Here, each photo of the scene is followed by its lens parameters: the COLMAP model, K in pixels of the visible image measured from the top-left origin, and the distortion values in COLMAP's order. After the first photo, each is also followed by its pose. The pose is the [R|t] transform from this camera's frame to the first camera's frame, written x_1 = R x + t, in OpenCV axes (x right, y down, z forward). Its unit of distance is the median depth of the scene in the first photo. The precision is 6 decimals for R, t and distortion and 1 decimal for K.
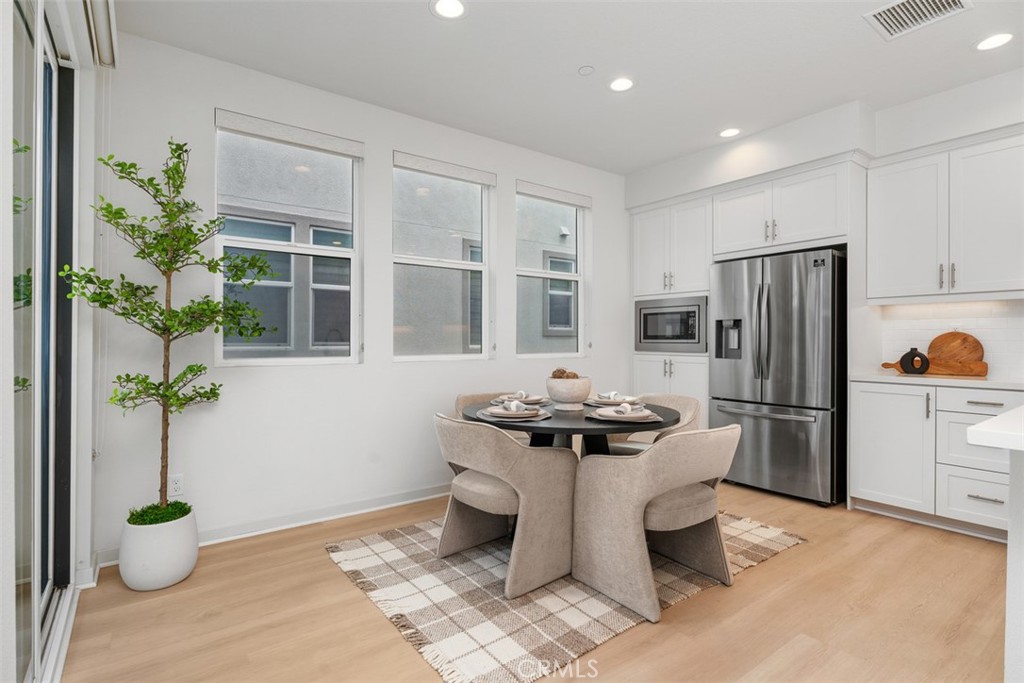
lens RADIAL K [[501.5, 0, 517.0], [0, 501.5, 338.7], [0, 0, 1]] dist [-0.001963, 0.001632]
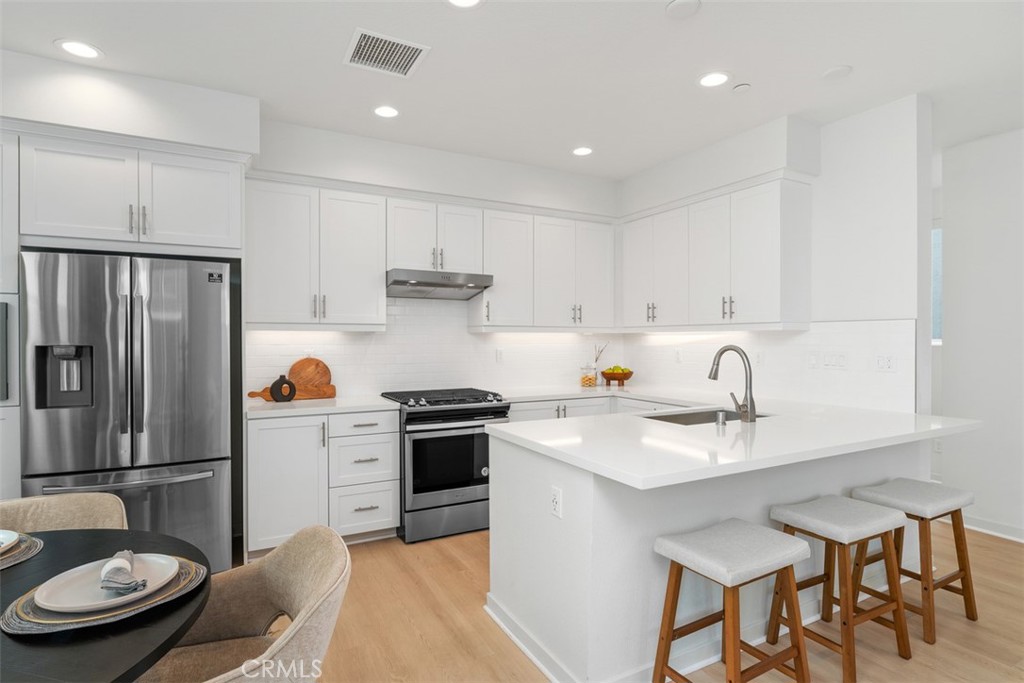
lens RADIAL K [[522.8, 0, 505.9], [0, 522.8, 340.3], [0, 0, 1]] dist [-0.009719, -0.000227]
pose [[0.163122, -0.003377, 0.986600, -0.166852], [0.000470, 0.999994, 0.003345, -0.061181], [-0.986606, -0.000082, 0.163122, 0.465682]]
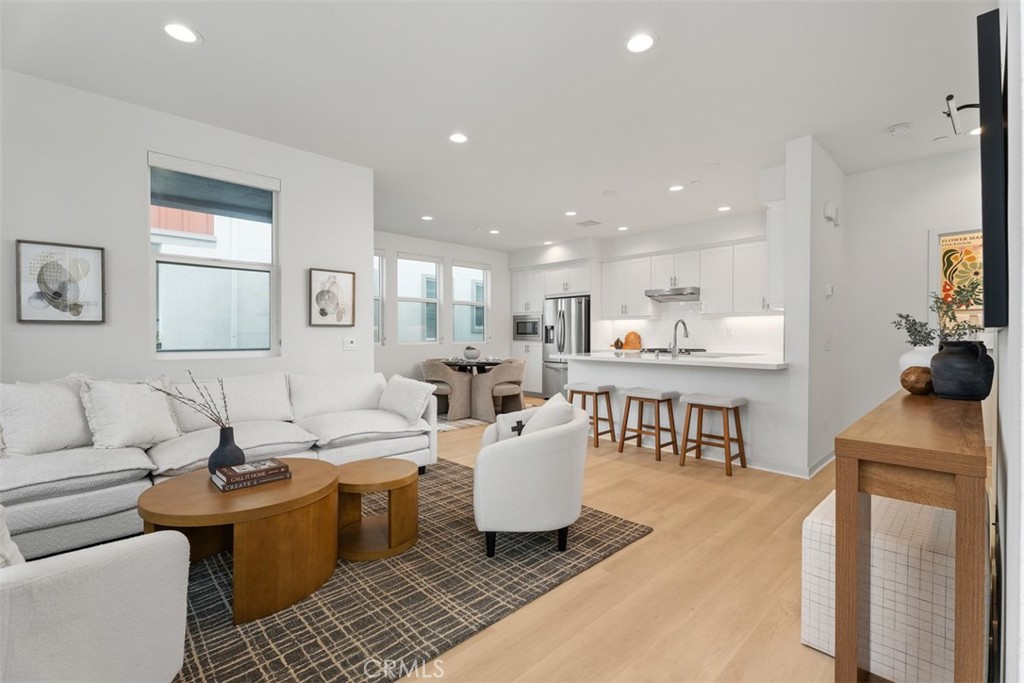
lens RADIAL K [[452.4, 0, 515.2], [0, 452.4, 335.7], [0, 0, 1]] dist [0.001303, -0.001212]
pose [[0.992053, -0.002307, 0.125800, 0.027815], [0.001768, 0.999989, 0.004398, -0.003833], [-0.125809, -0.004141, 0.992046, -1.273901]]
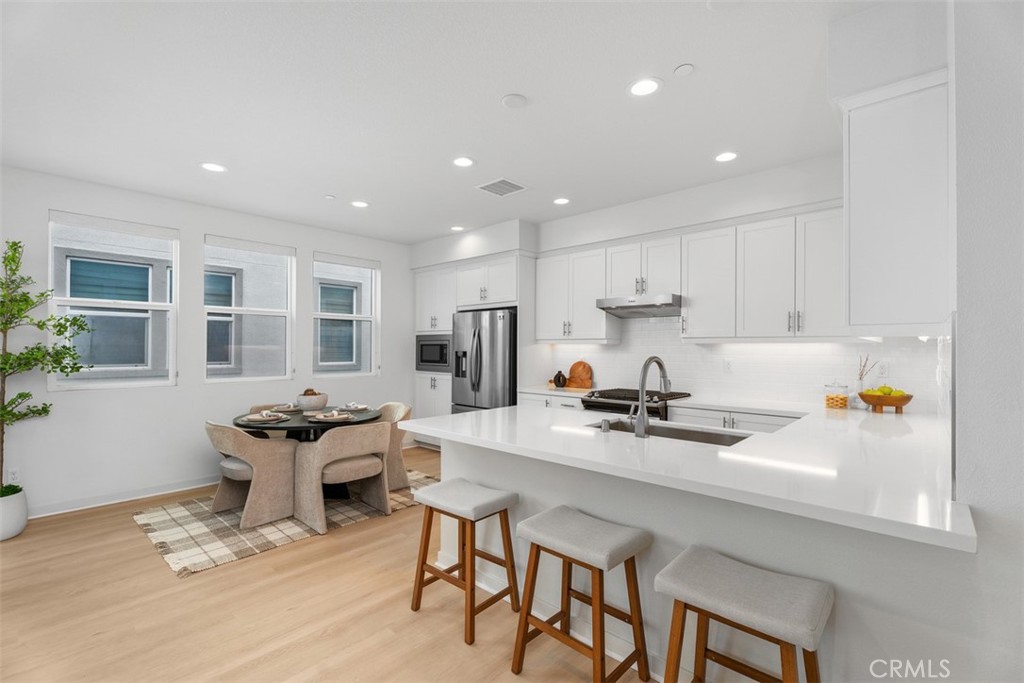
lens RADIAL K [[452.4, 0, 512.3], [0, 452.4, 344.1], [0, 0, 1]] dist [0.001303, -0.001212]
pose [[0.982933, 0.002120, 0.183953, 0.430206], [-0.000938, 0.999978, -0.006514, -0.067271], [-0.183963, 0.006230, 0.982913, -0.475250]]
